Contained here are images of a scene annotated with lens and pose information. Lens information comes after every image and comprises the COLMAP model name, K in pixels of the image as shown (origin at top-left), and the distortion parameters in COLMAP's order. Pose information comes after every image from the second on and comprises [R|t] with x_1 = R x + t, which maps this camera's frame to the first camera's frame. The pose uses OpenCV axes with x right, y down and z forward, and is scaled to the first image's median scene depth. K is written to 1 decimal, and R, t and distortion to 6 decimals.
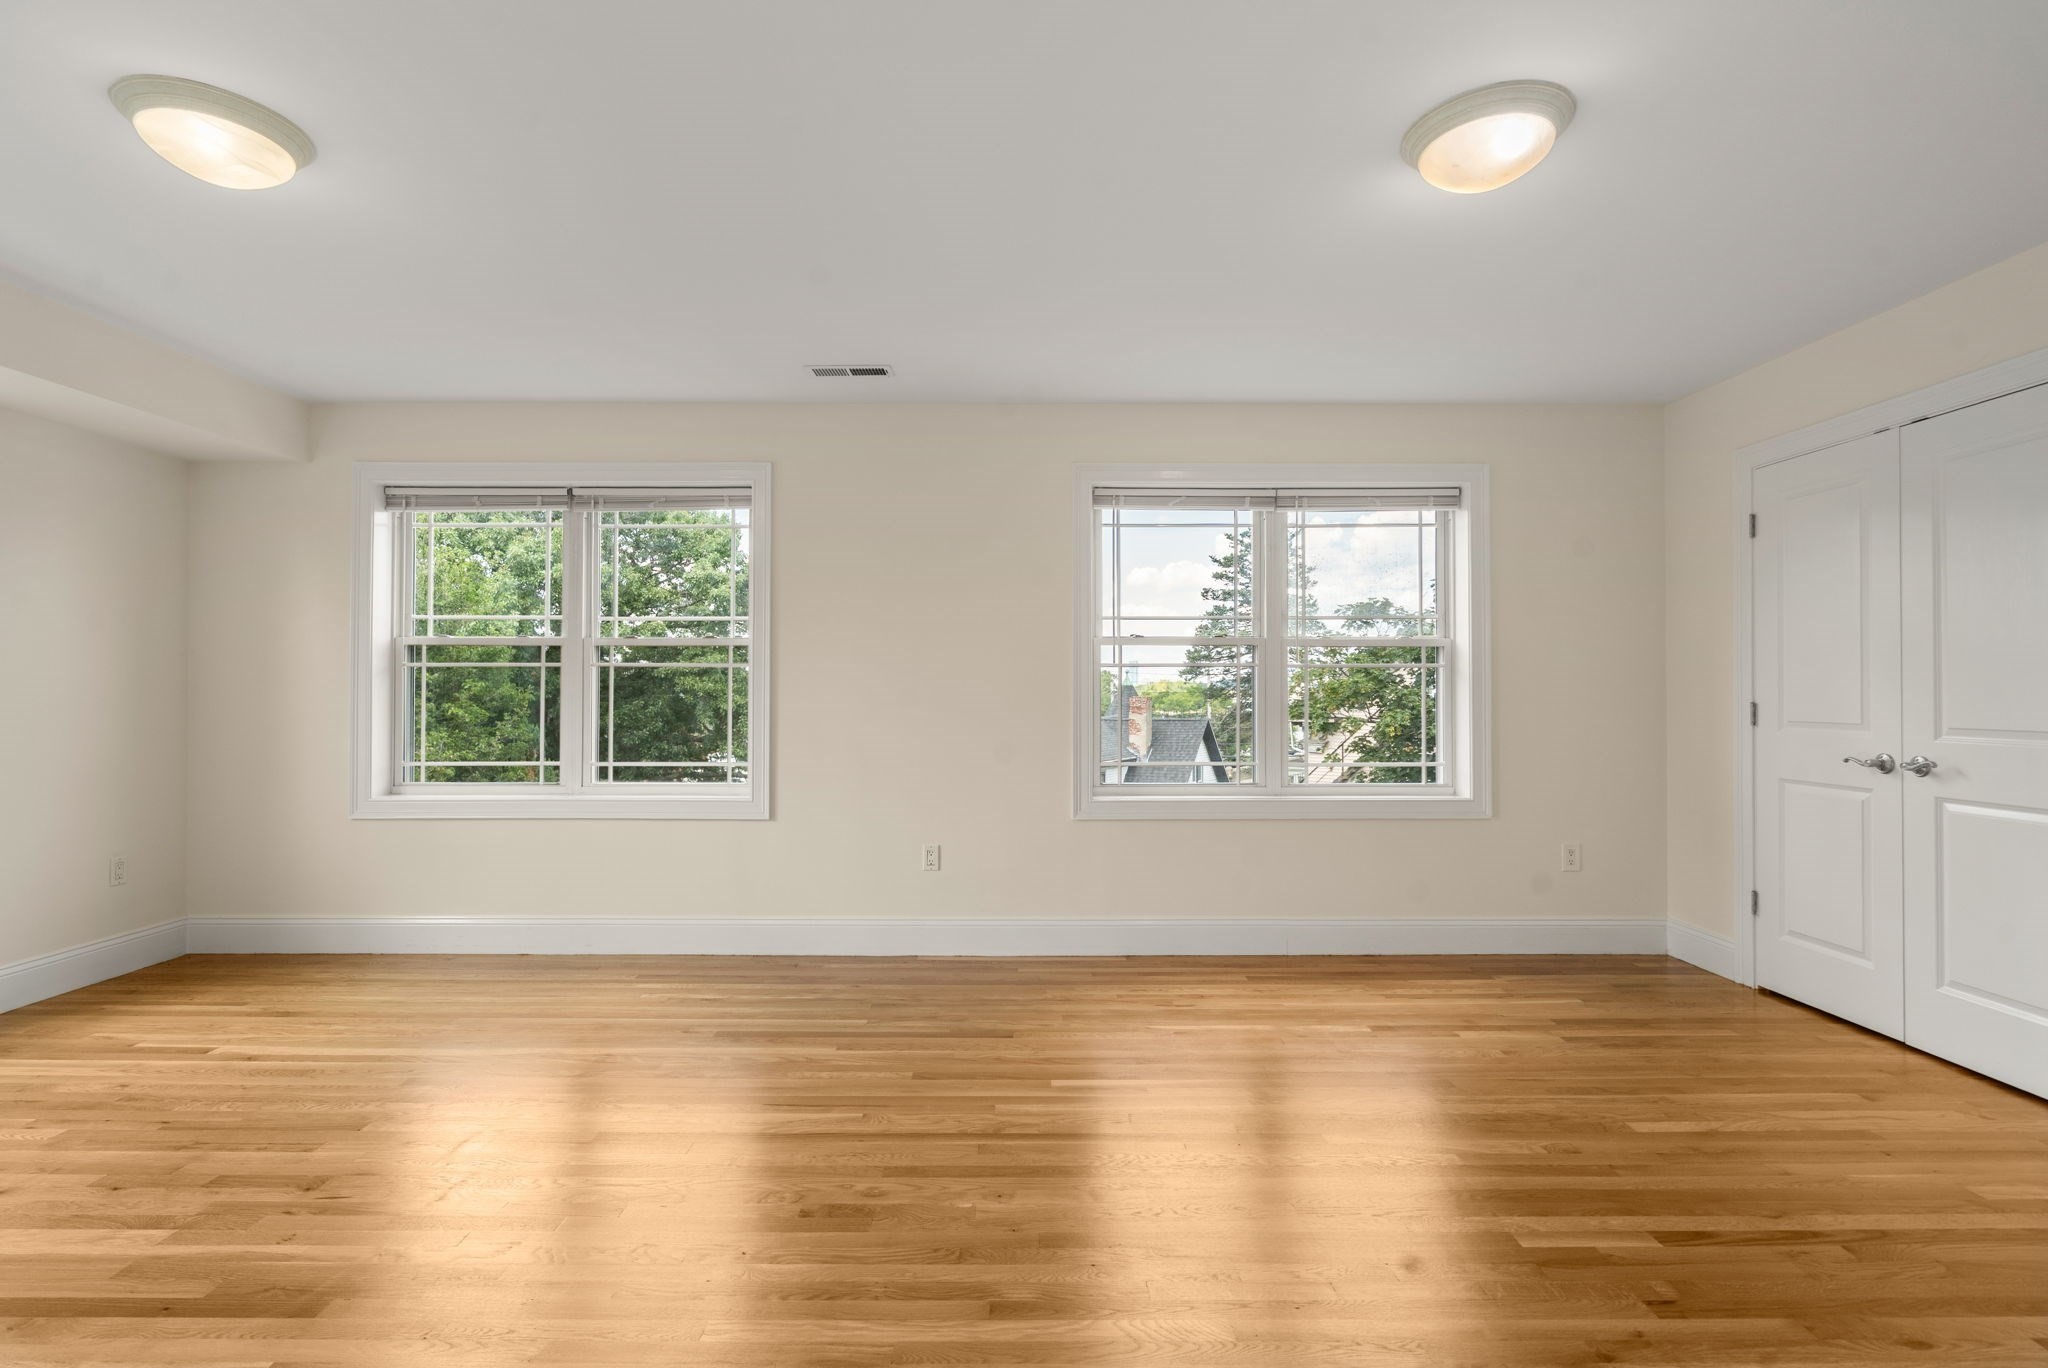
lens RADIAL K [[947.7, 0, 1027.8], [0, 947.7, 690.8], [0, 0, 1]] dist [-0.008599, -0.000010]
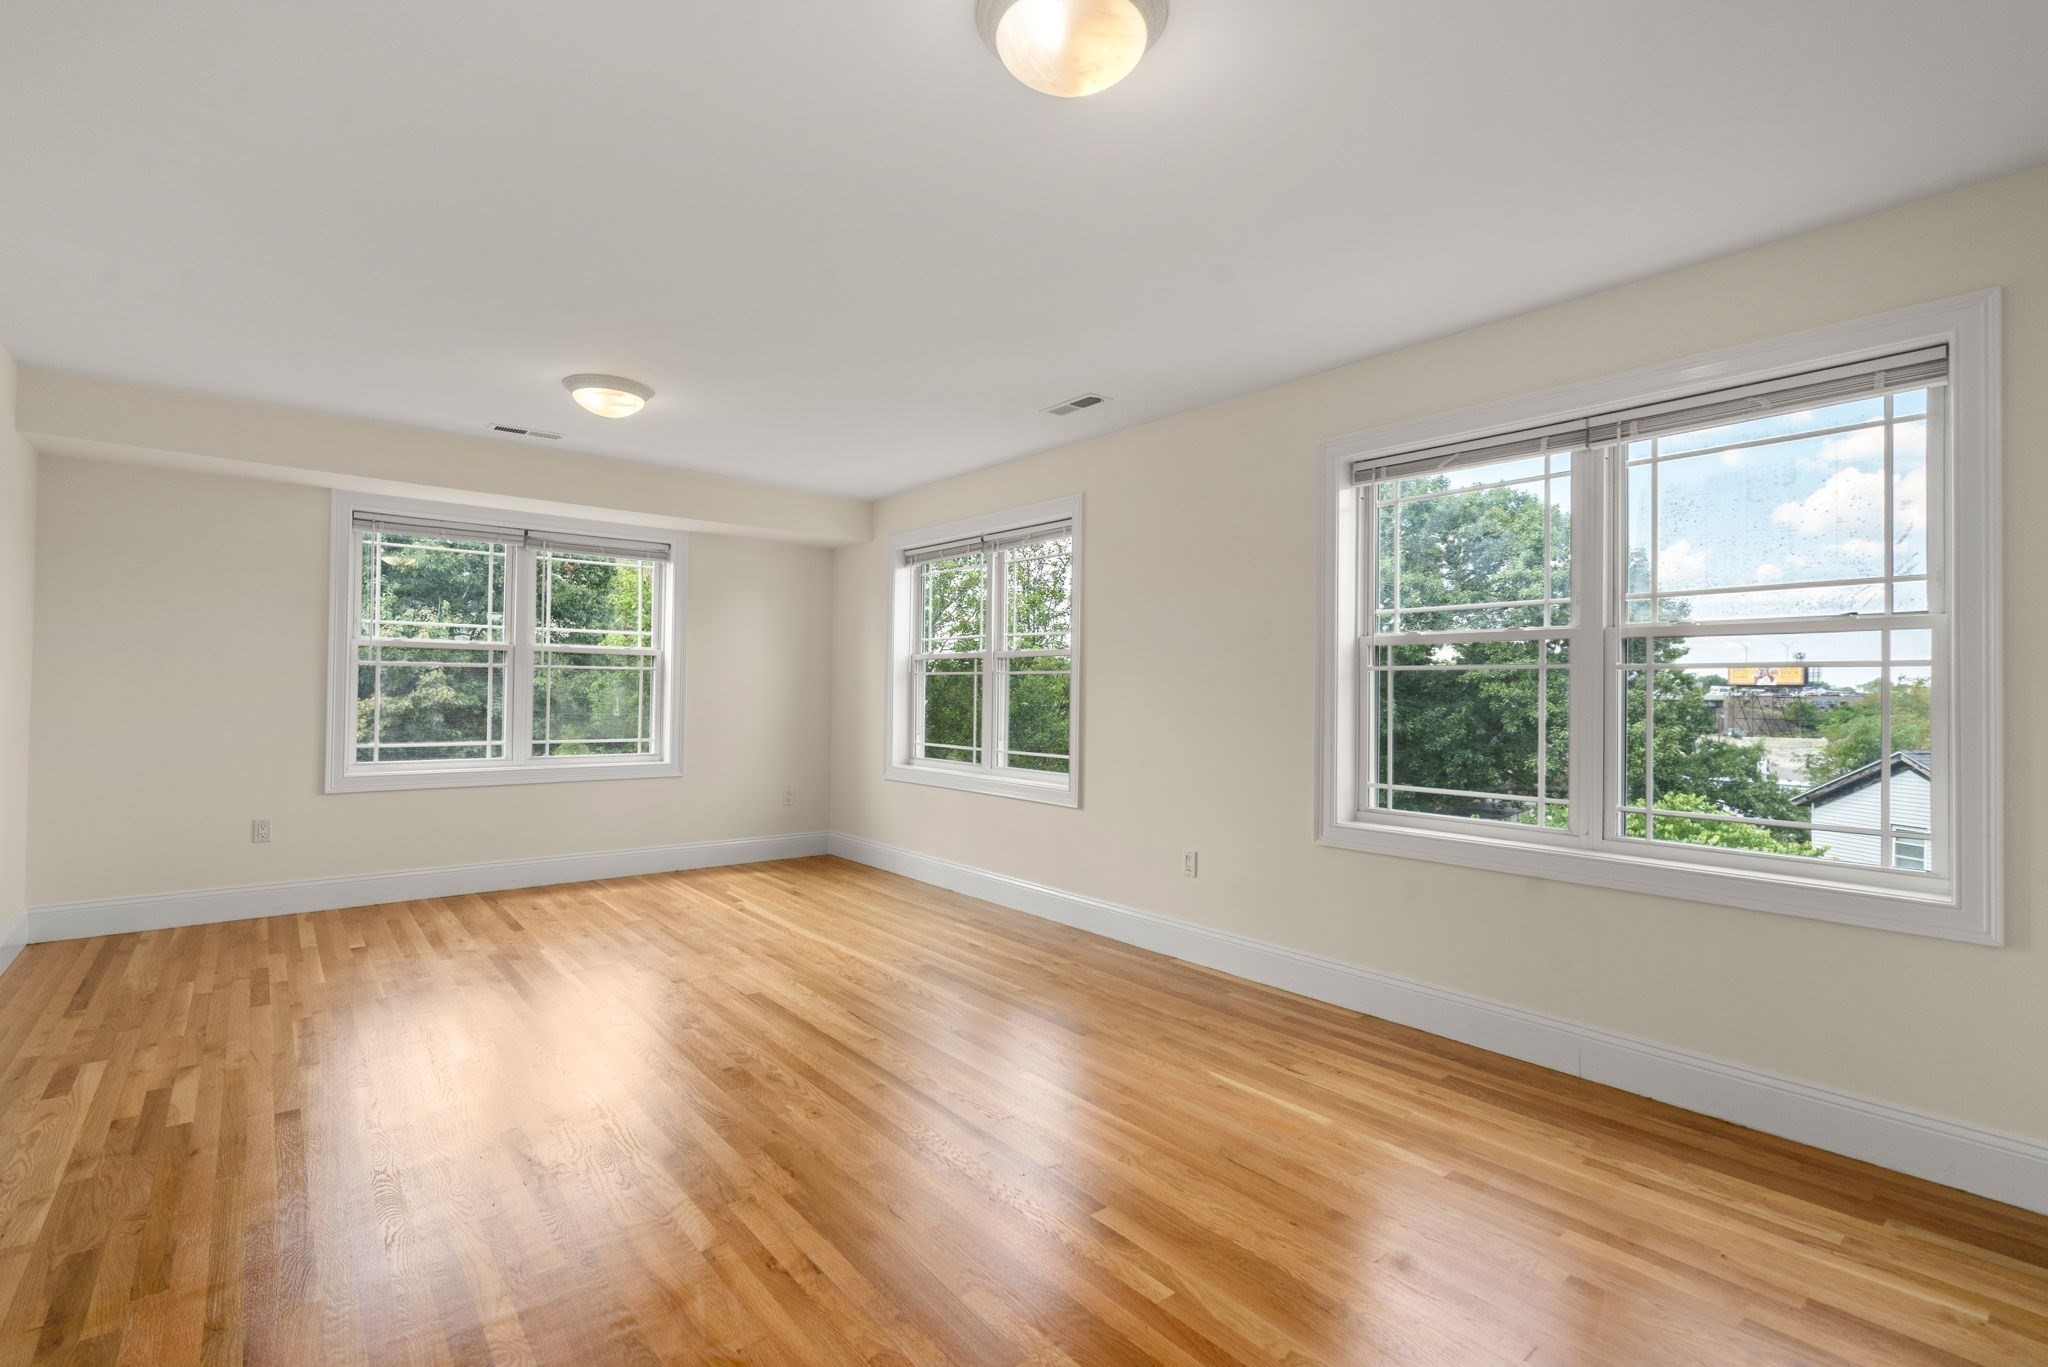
lens RADIAL K [[947.2, 0, 1023.8], [0, 947.2, 689.3], [0, 0, 1]] dist [-0.004498, -0.000415]
pose [[0.625929, 0.005580, -0.779860, 0.567922], [-0.012002, 0.999925, -0.002479, -0.002990], [0.779788, 0.010912, 0.625949, 0.236613]]
